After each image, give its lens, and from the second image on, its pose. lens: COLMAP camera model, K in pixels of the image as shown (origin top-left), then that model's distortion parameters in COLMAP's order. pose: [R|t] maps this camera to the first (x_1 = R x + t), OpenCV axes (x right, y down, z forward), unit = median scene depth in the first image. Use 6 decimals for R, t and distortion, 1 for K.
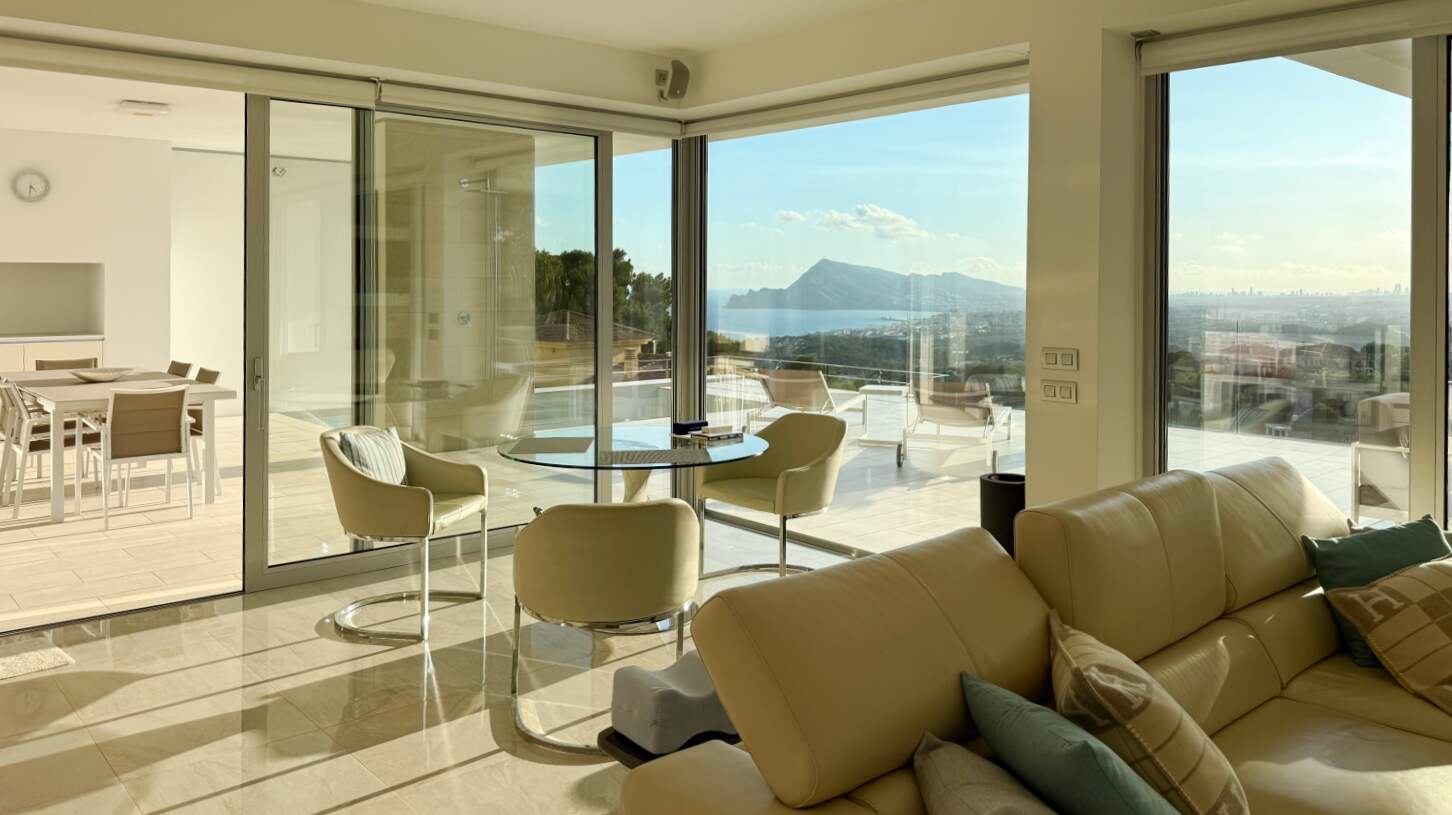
lens RADIAL K [[1030.9, 0, 726.3], [0, 1030.9, 281.6], [0, 0, 1]] dist [0.010812, -0.004305]
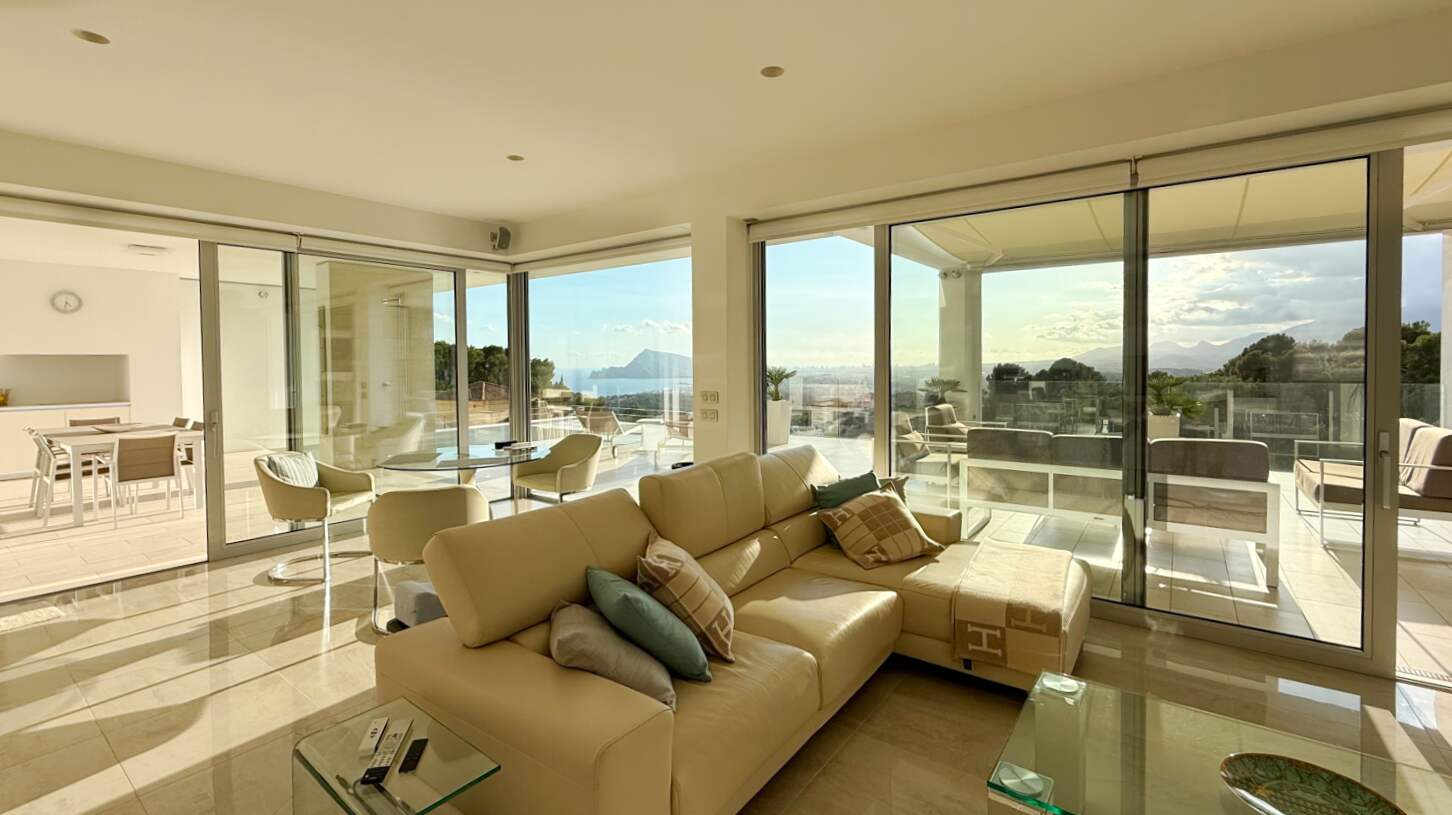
lens RADIAL K [[596.6, 0, 726.1], [0, 596.6, 374.6], [0, 0, 1]] dist [-0.000442, 0.000205]
pose [[0.979594, -0.018185, 0.200160, 0.121271], [0.014538, 0.999701, 0.019672, 0.011898], [-0.200458, -0.016361, 0.979566, -0.031364]]
